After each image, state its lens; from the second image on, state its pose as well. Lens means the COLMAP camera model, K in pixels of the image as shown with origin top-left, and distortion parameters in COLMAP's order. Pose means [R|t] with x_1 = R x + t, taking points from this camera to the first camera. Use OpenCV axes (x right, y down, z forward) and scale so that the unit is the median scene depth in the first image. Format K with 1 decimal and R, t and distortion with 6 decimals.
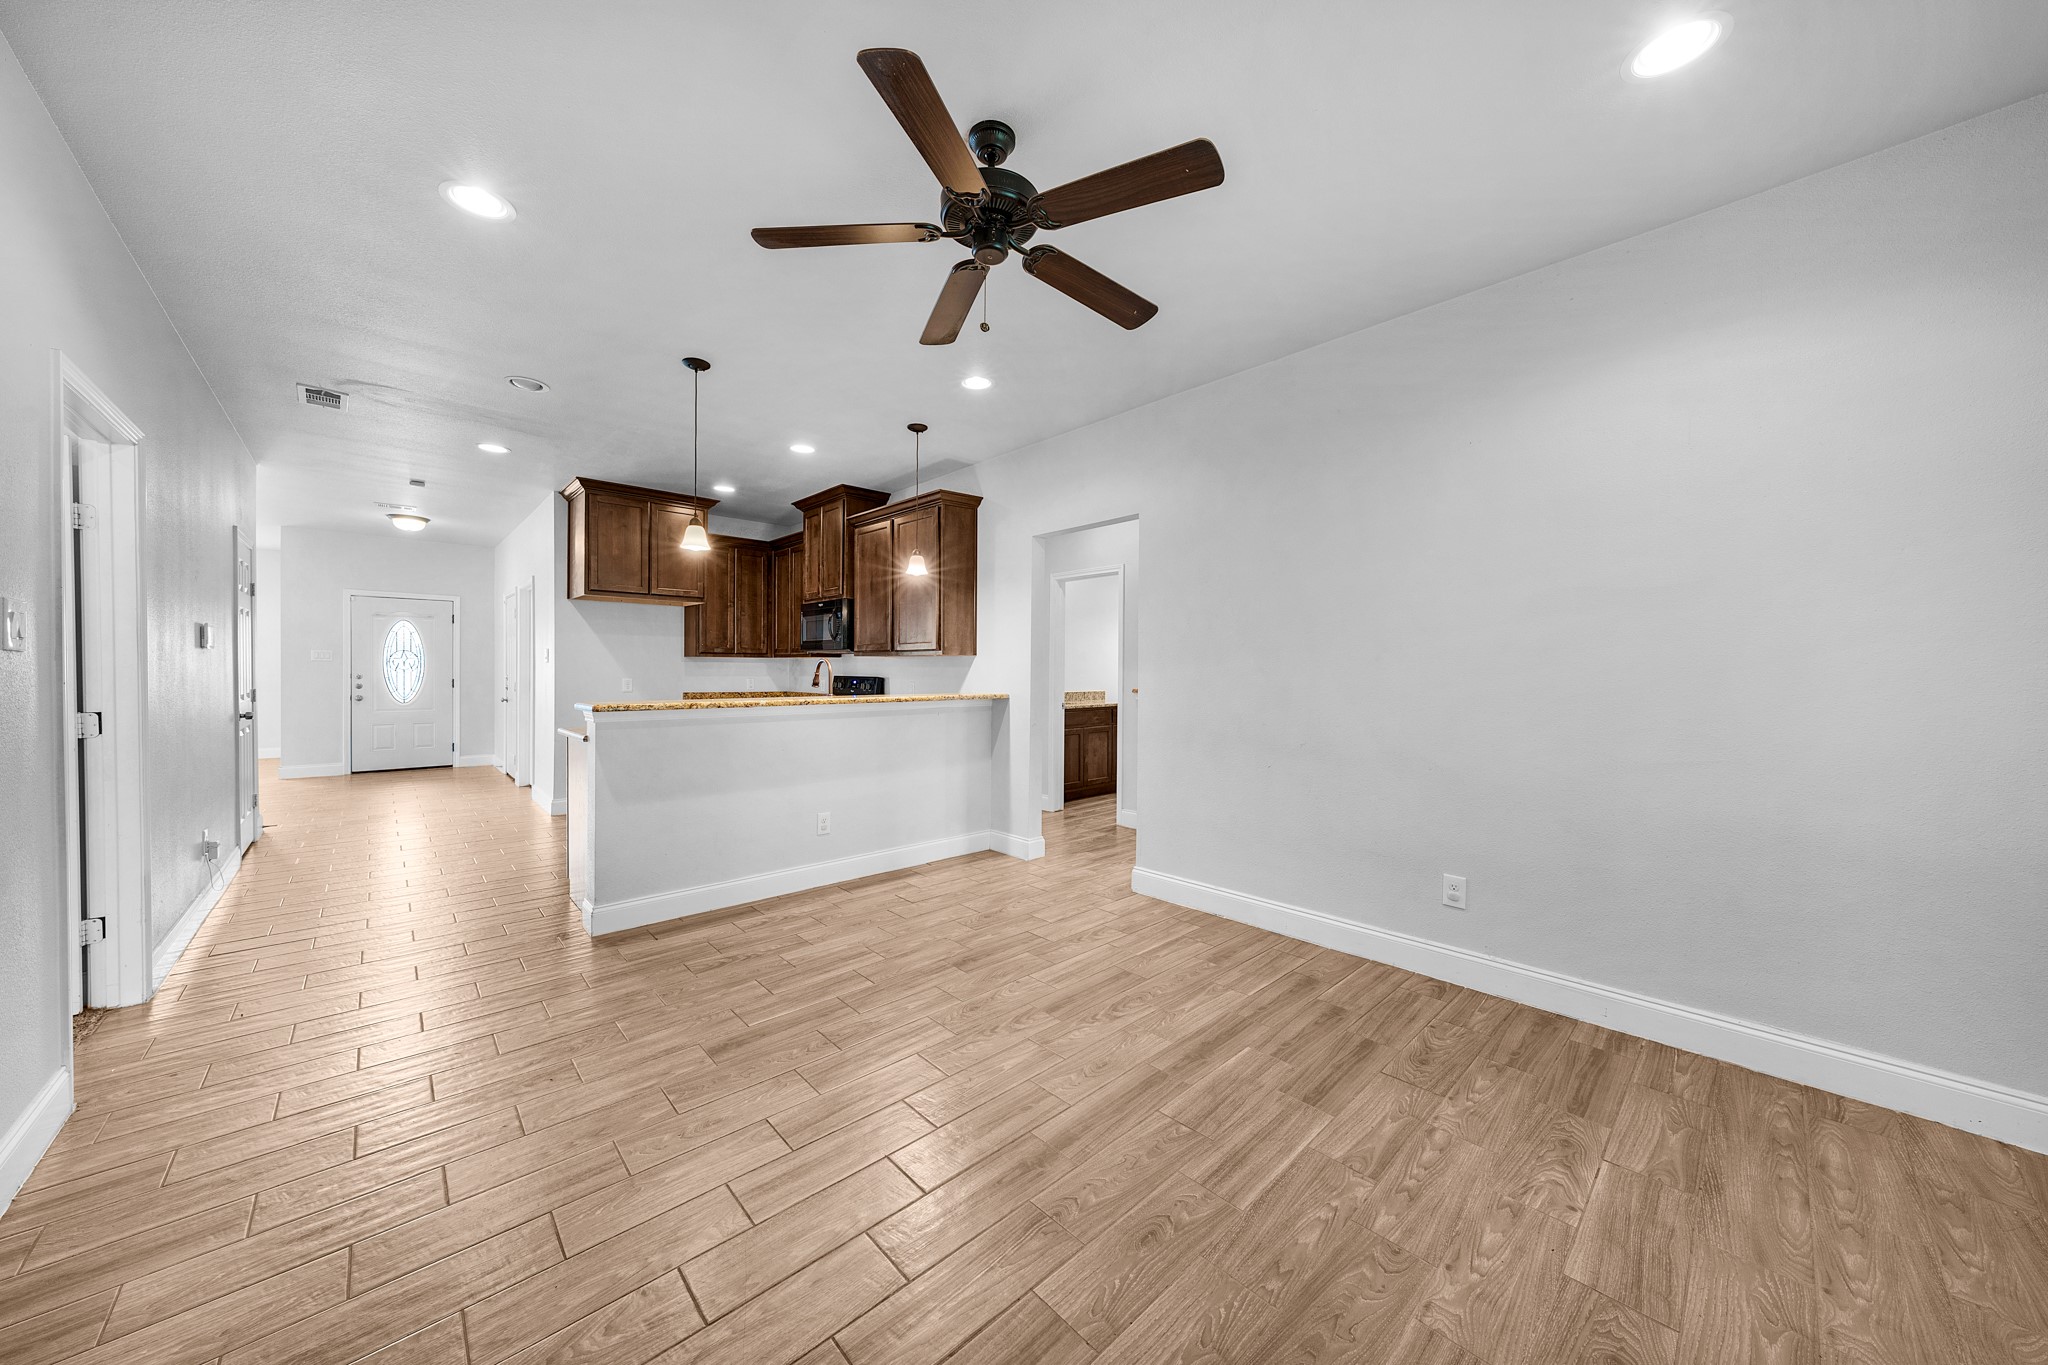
lens RADIAL K [[701.3, 0, 1018.5], [0, 701.3, 678.0], [0, 0, 1]] dist [-0.002432, -0.000264]
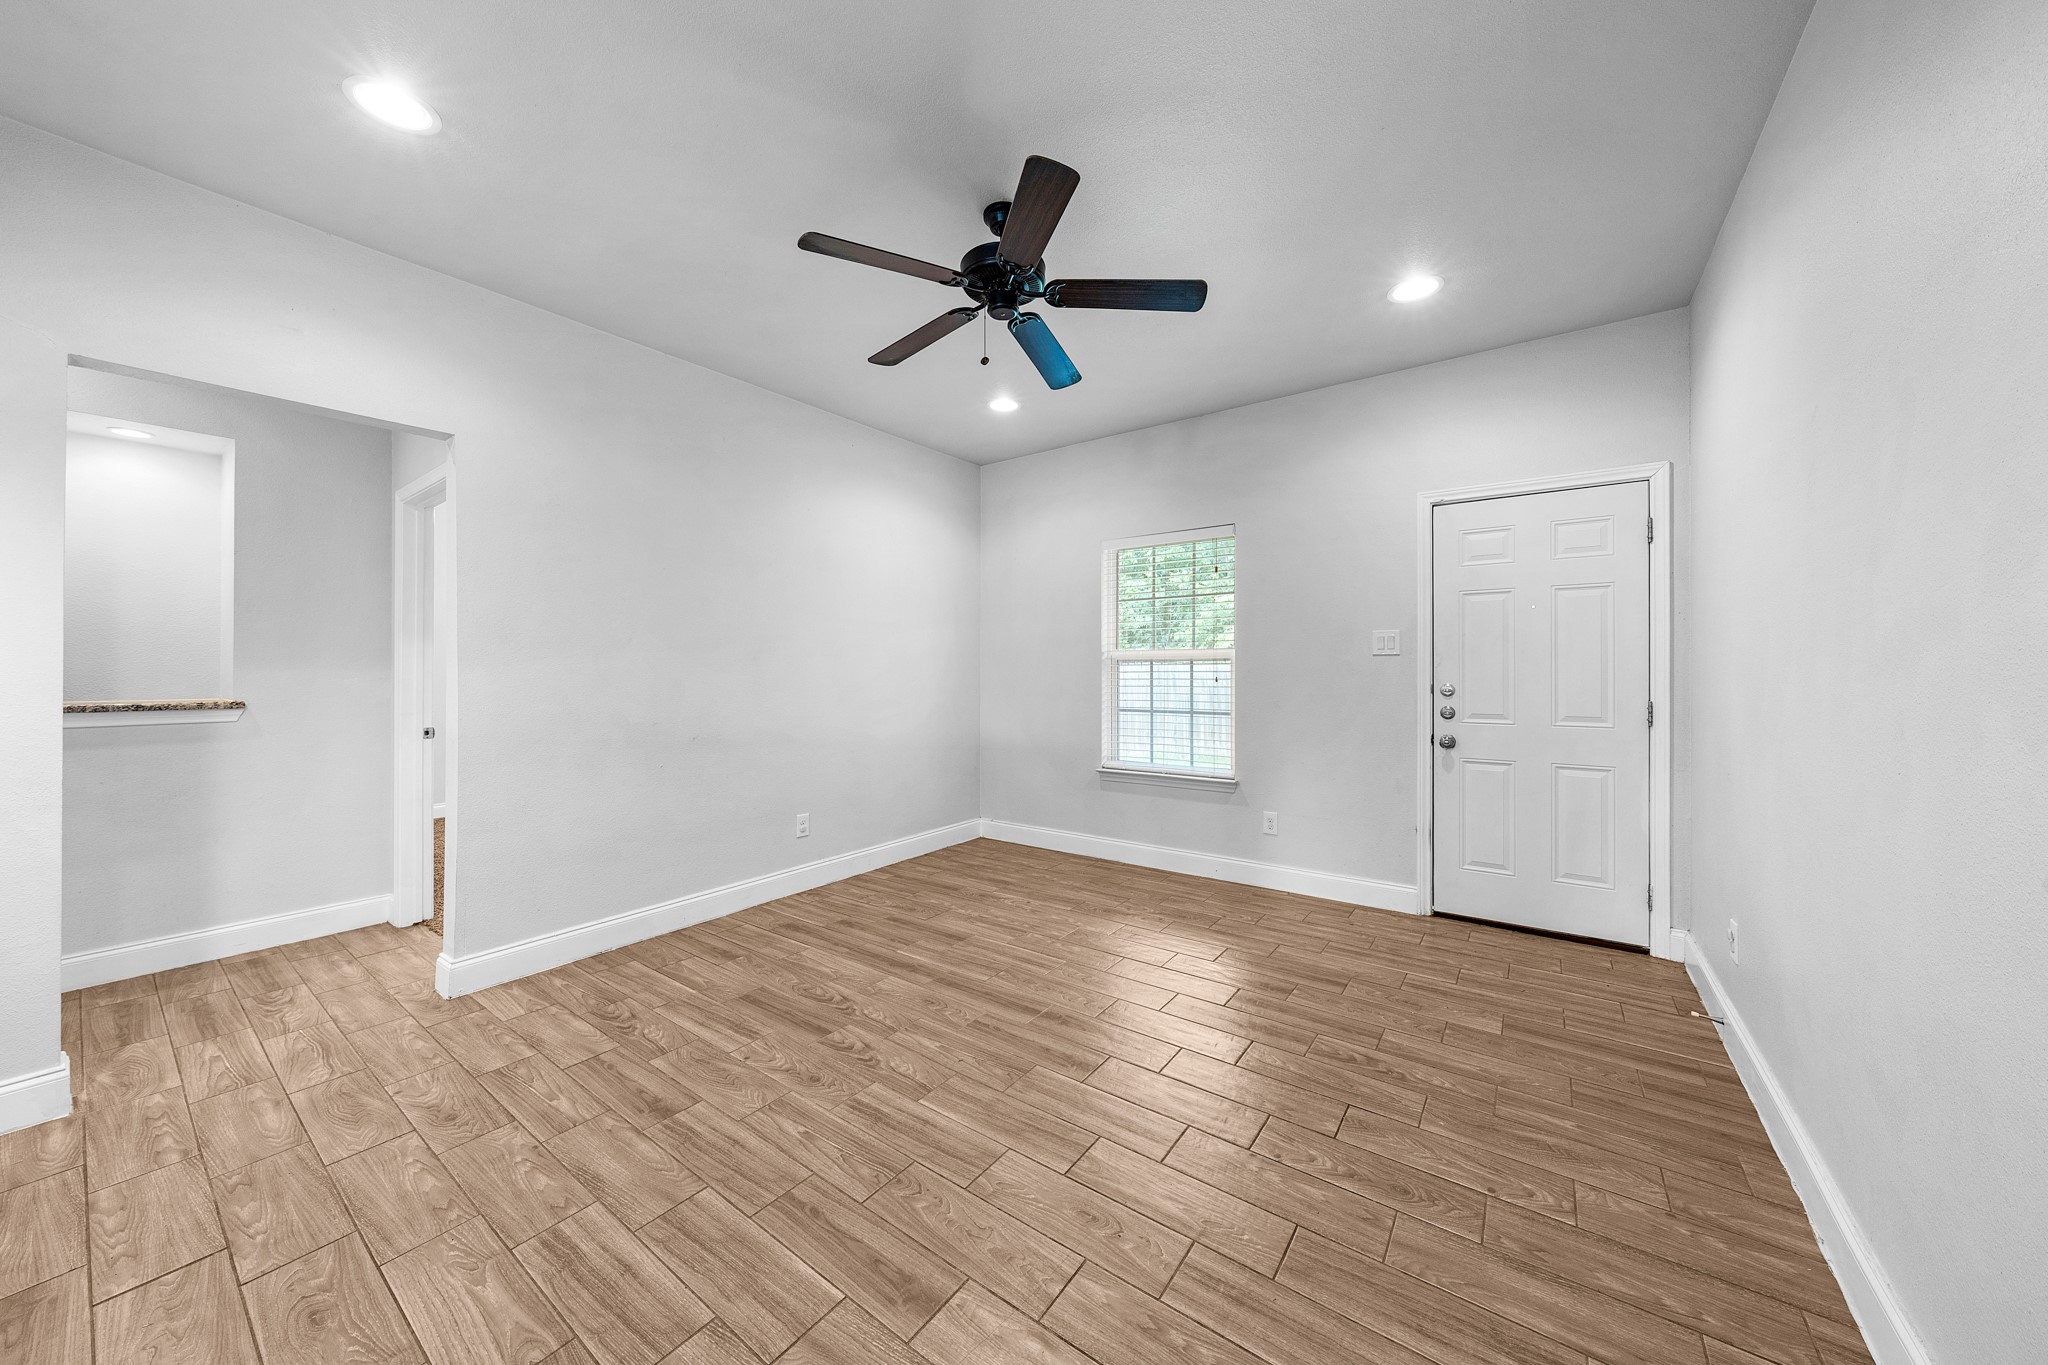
lens RADIAL K [[706.2, 0, 1017.6], [0, 706.2, 673.6], [0, 0, 1]] dist [-0.000711, -0.000122]
pose [[-0.190509, -0.008397, 0.981649, -0.744425], [0.009718, 0.999898, 0.010439, -0.008134], [-0.981637, 0.011529, -0.190408, 0.744867]]
